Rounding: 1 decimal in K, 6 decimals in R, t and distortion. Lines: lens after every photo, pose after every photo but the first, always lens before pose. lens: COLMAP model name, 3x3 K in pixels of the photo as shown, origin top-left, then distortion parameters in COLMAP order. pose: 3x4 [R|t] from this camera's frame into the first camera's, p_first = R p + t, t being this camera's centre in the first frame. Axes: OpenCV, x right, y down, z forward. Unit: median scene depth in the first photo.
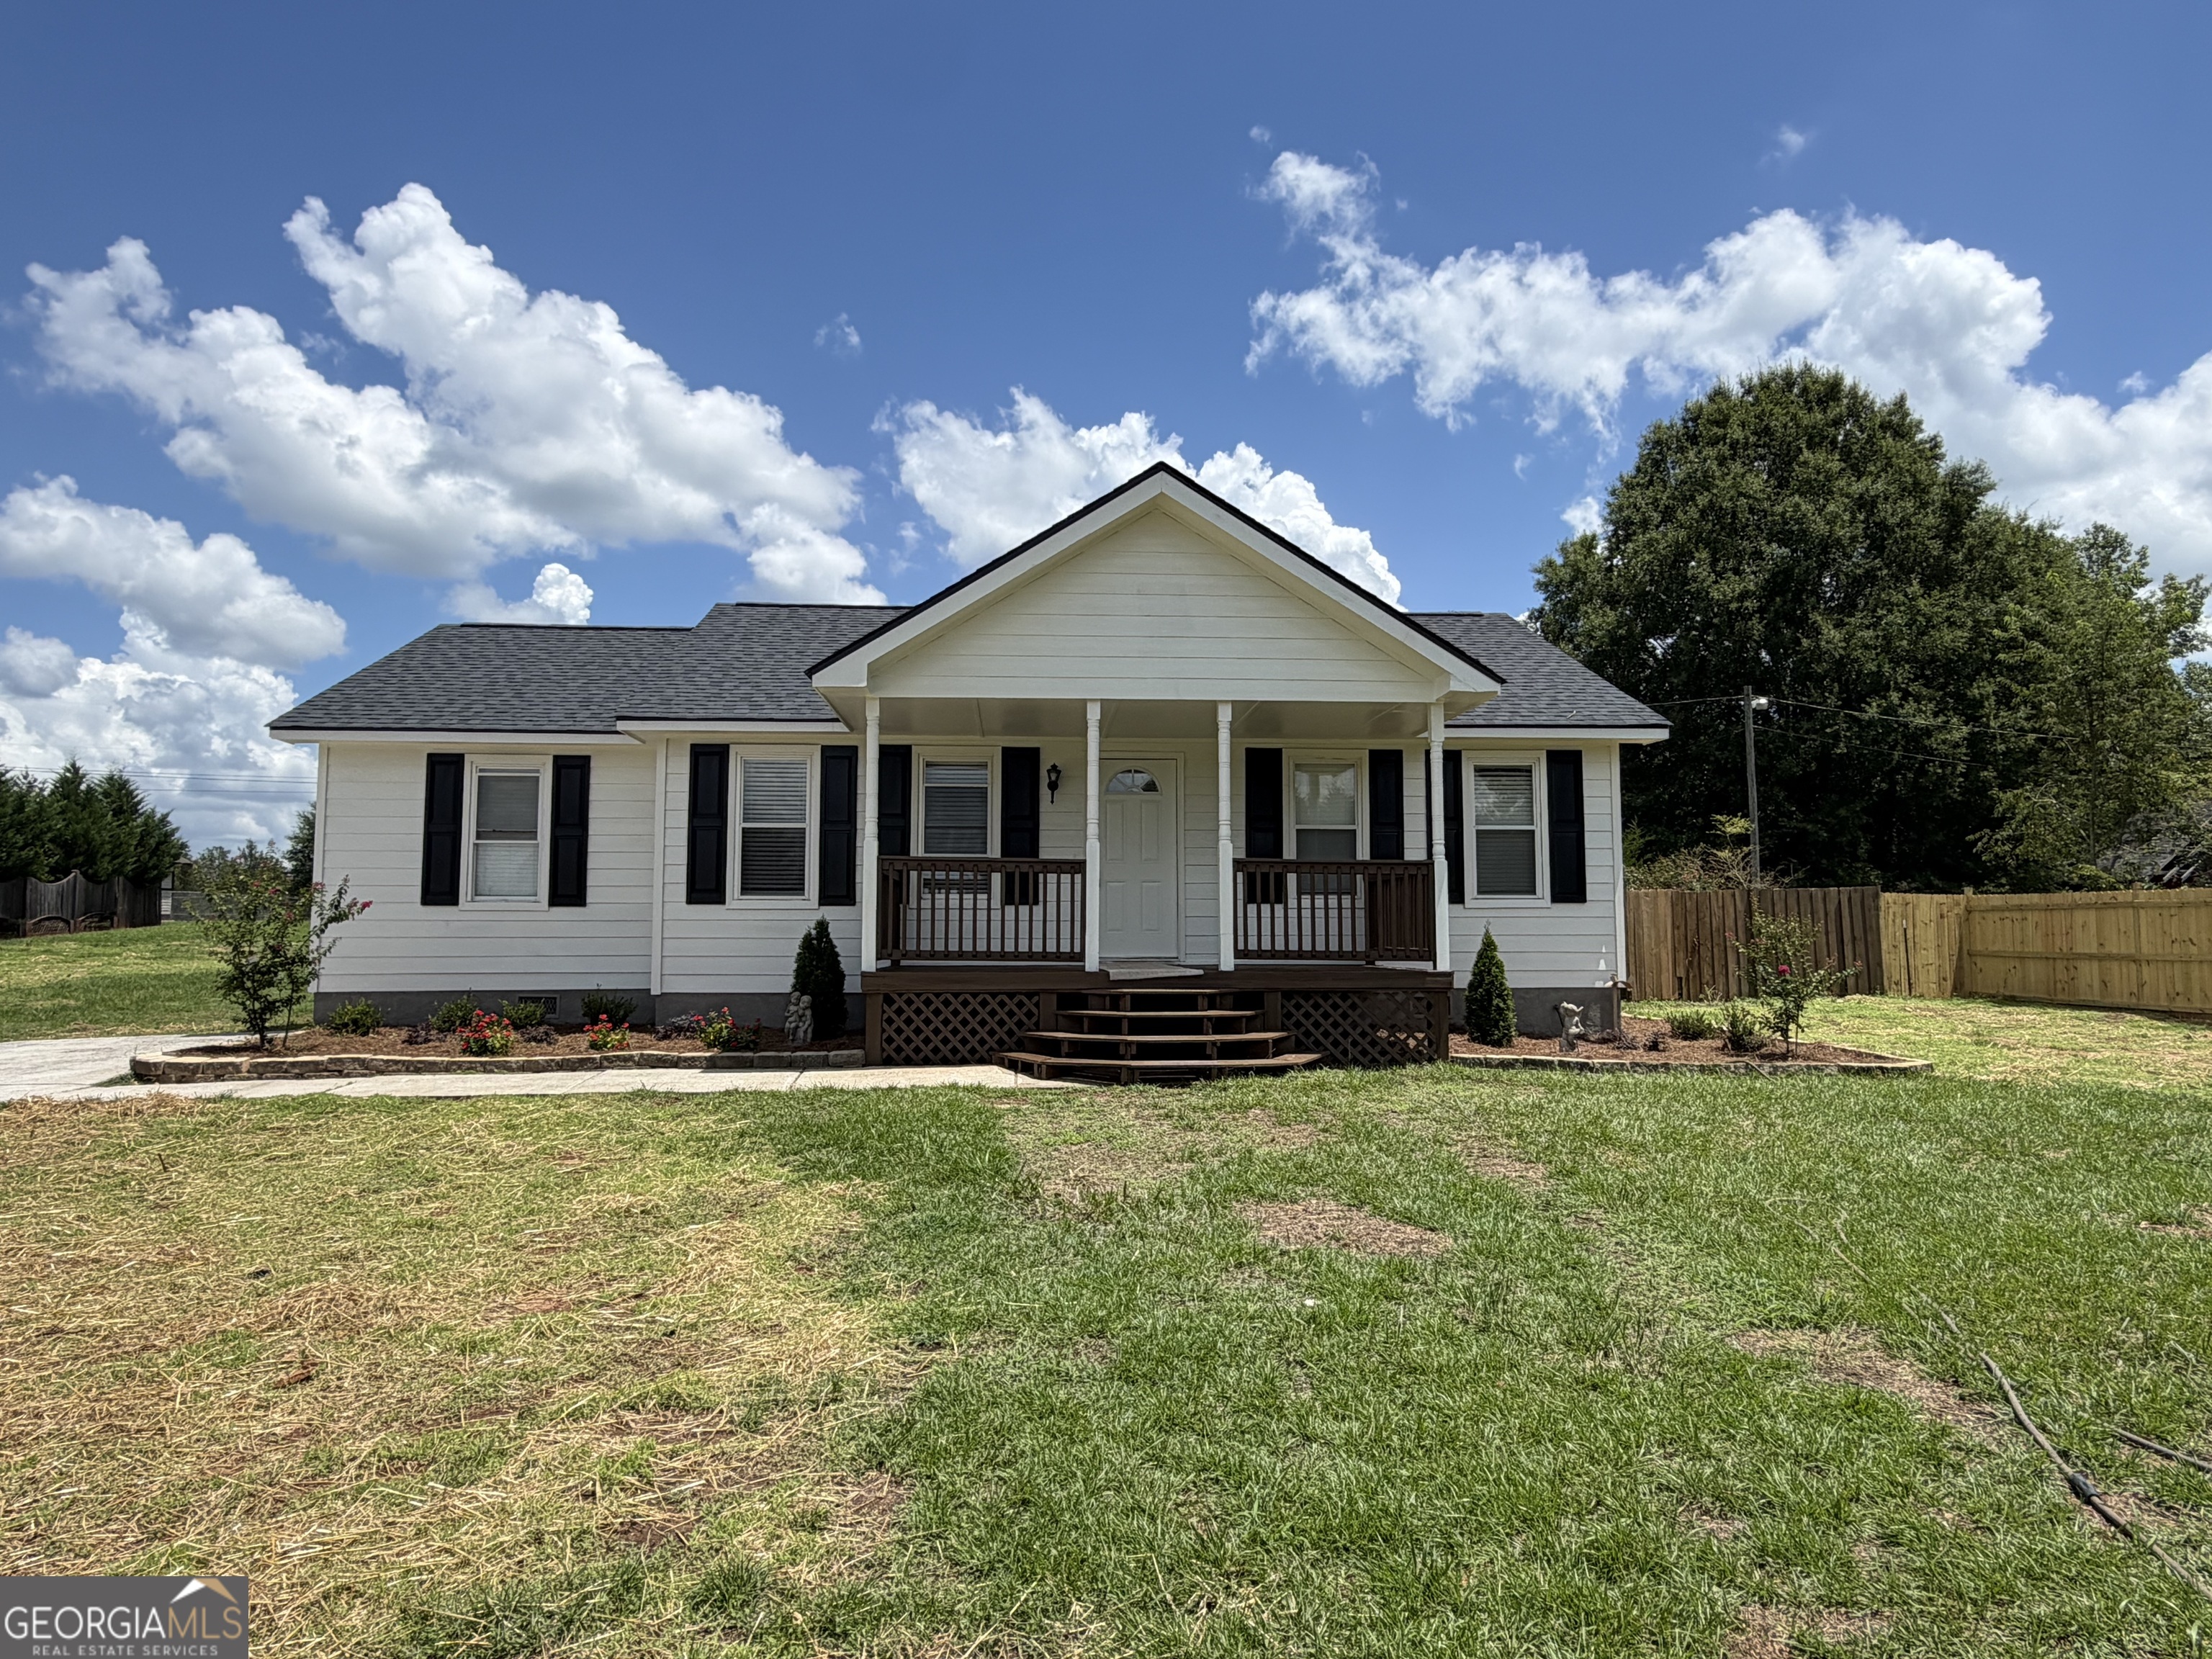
lens RADIAL K [[1339.7, 0, 1106.0], [0, 1339.7, 829.5], [0, 0, 1]] dist [0.000030, 0.000588]
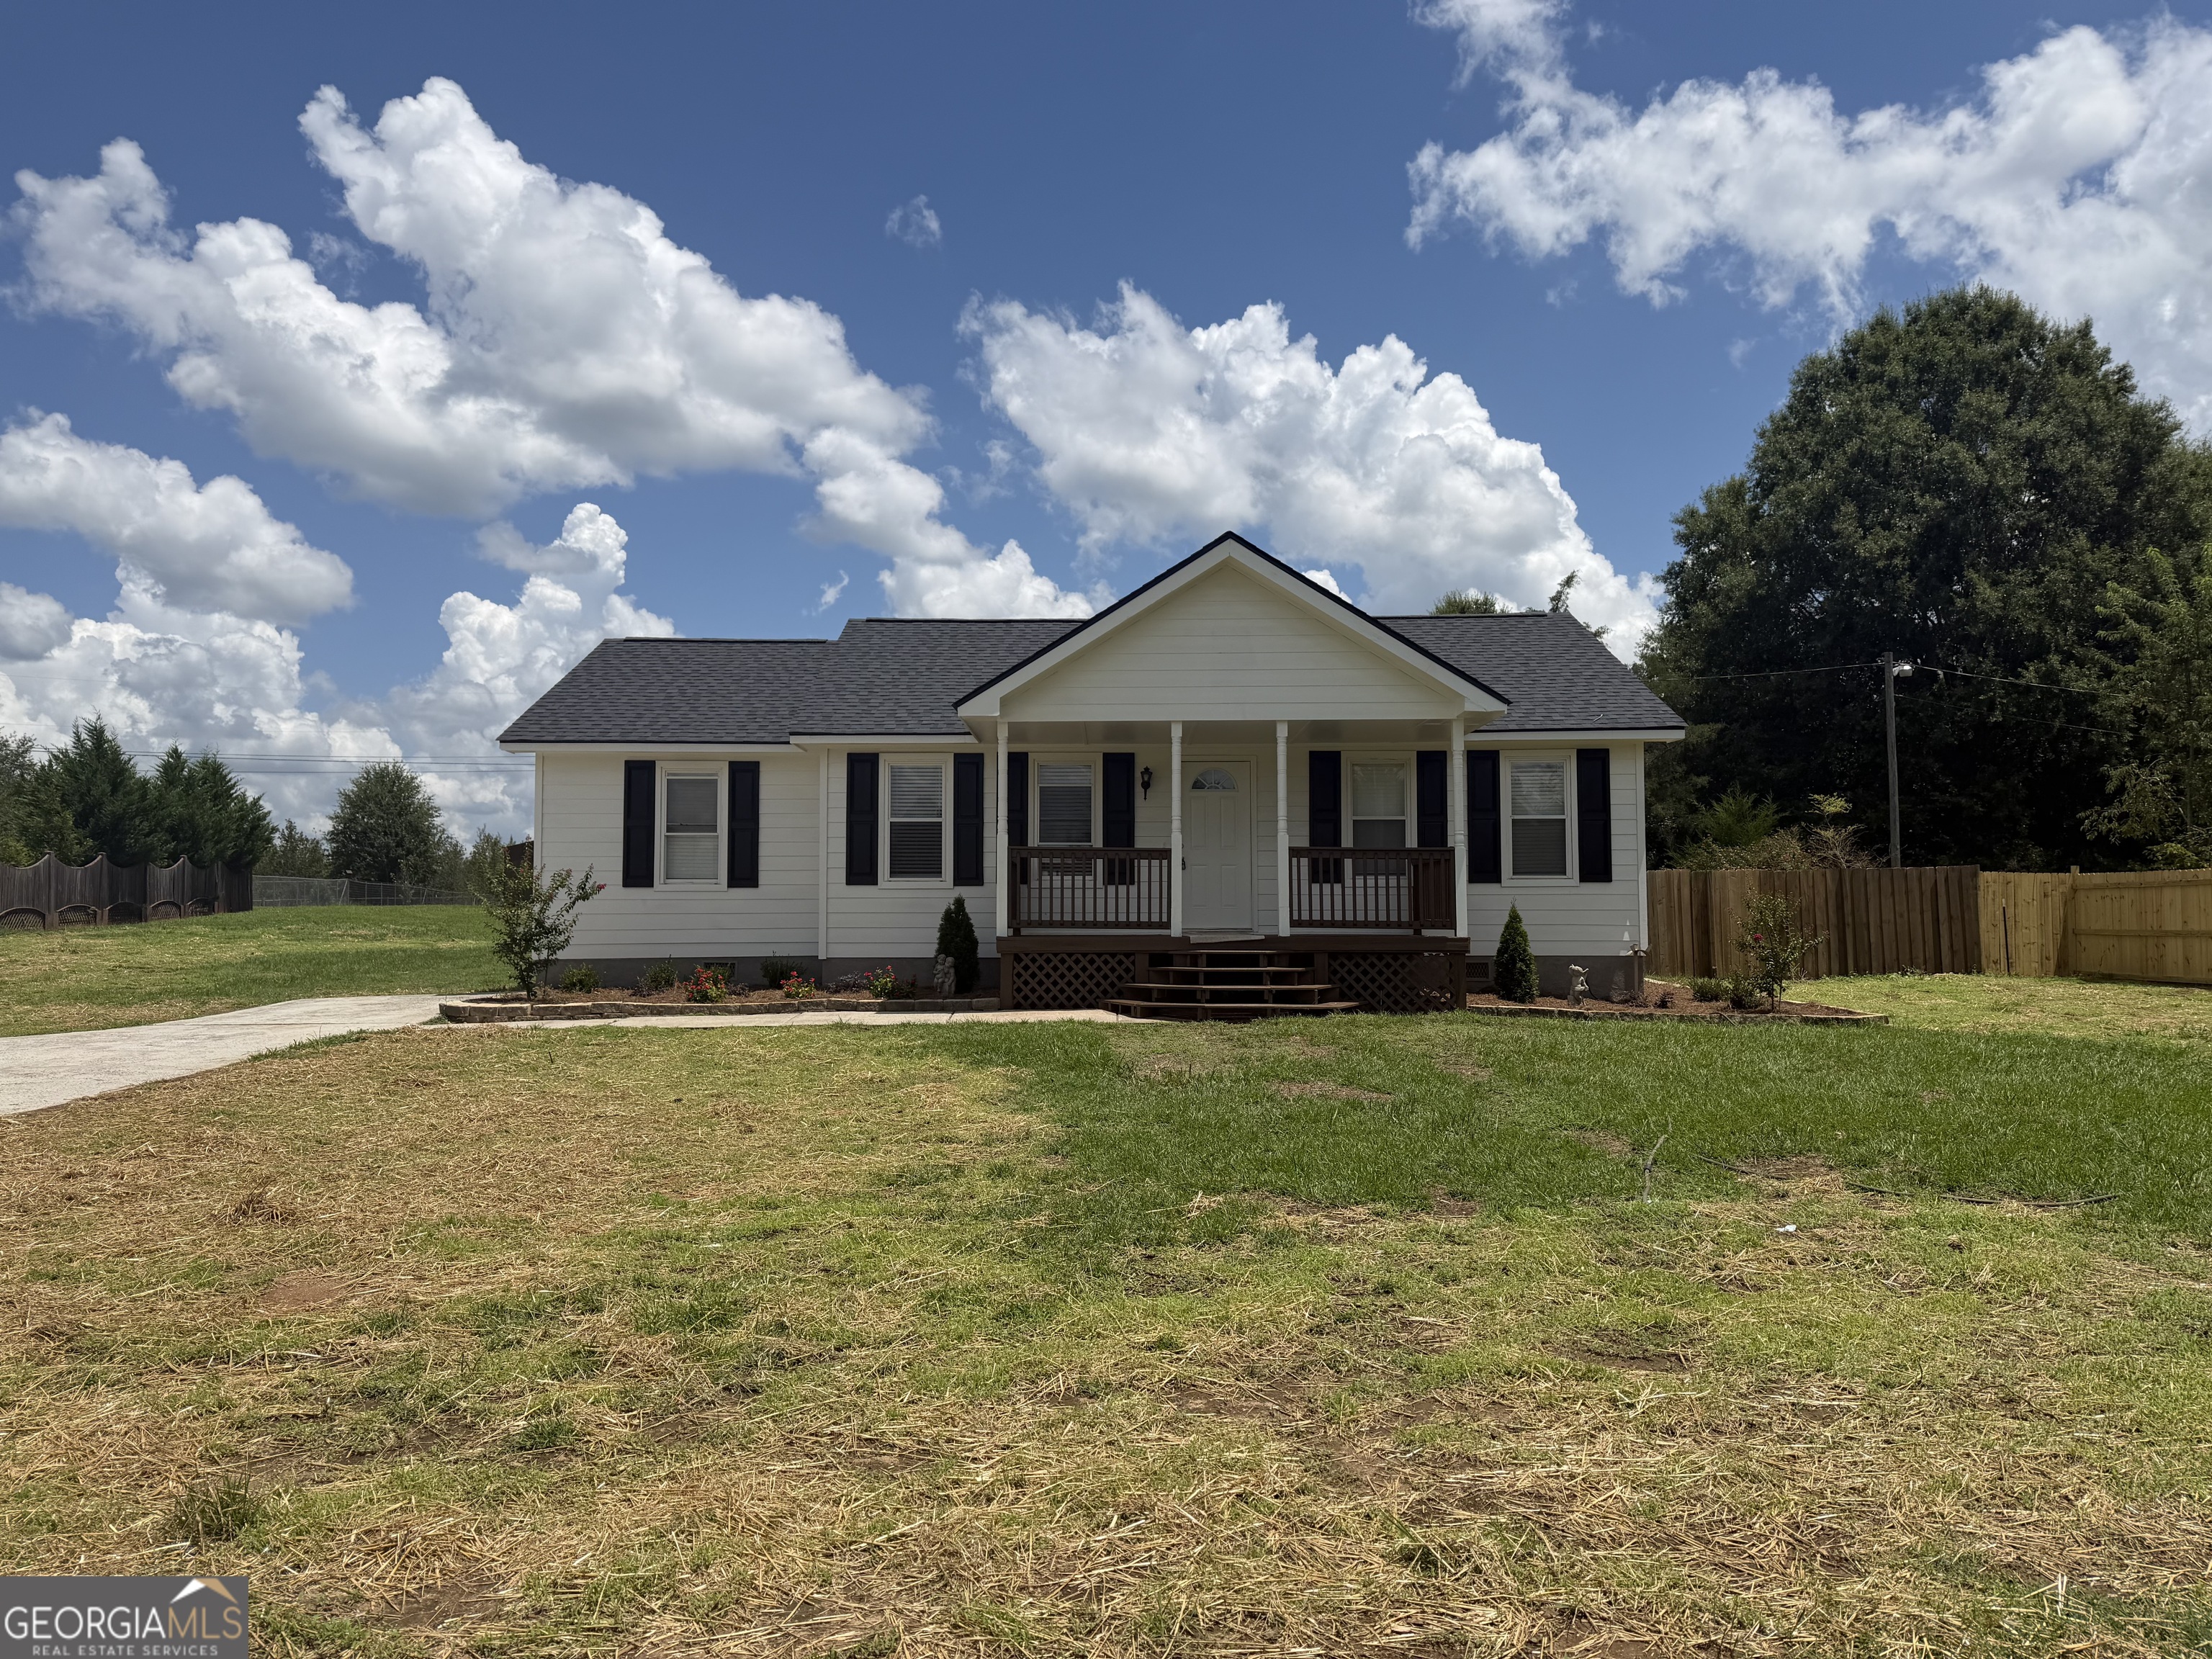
lens RADIAL K [[1918.5, 0, 1106.0], [0, 1918.5, 829.5], [0, 0, 1]] dist [0.053190, -0.005349]
pose [[0.997535, -0.005203, -0.069982, 0.045694], [0.006990, 0.999655, 0.025307, -0.037818], [0.069827, -0.025734, 0.997227, -0.731551]]
